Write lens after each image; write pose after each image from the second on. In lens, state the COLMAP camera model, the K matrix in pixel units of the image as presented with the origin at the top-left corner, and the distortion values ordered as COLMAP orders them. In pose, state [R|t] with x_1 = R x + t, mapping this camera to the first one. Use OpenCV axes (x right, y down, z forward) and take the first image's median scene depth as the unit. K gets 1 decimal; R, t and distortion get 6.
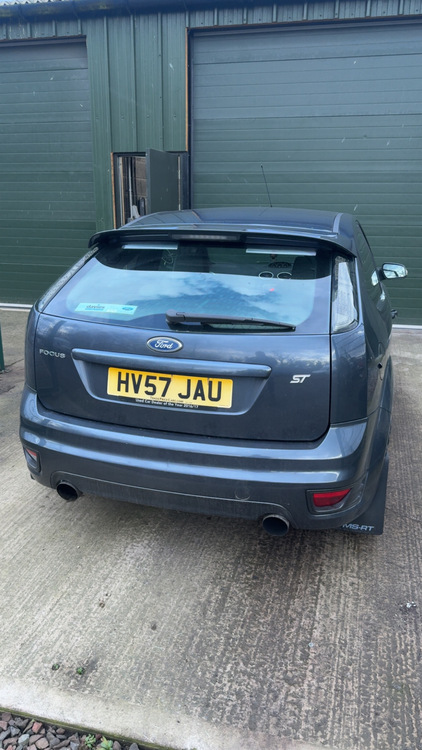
lens RADIAL K [[557.5, 0, 211.0], [0, 557.5, 375.0], [0, 0, 1]] dist [-0.002816, -0.000560]
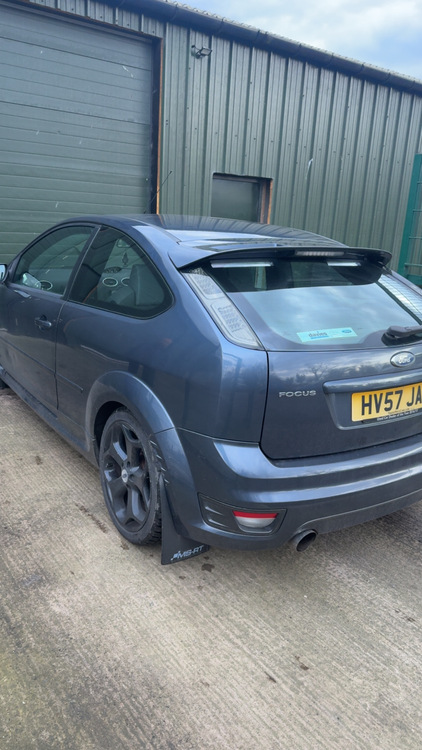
lens RADIAL K [[557.5, 0, 211.0], [0, 557.5, 375.0], [0, 0, 1]] dist [-0.002816, -0.000560]
pose [[0.641016, -0.185609, 0.744746, -1.073379], [0.169636, 0.980584, 0.098377, -0.185970], [-0.748546, 0.063274, 0.660056, 0.550478]]
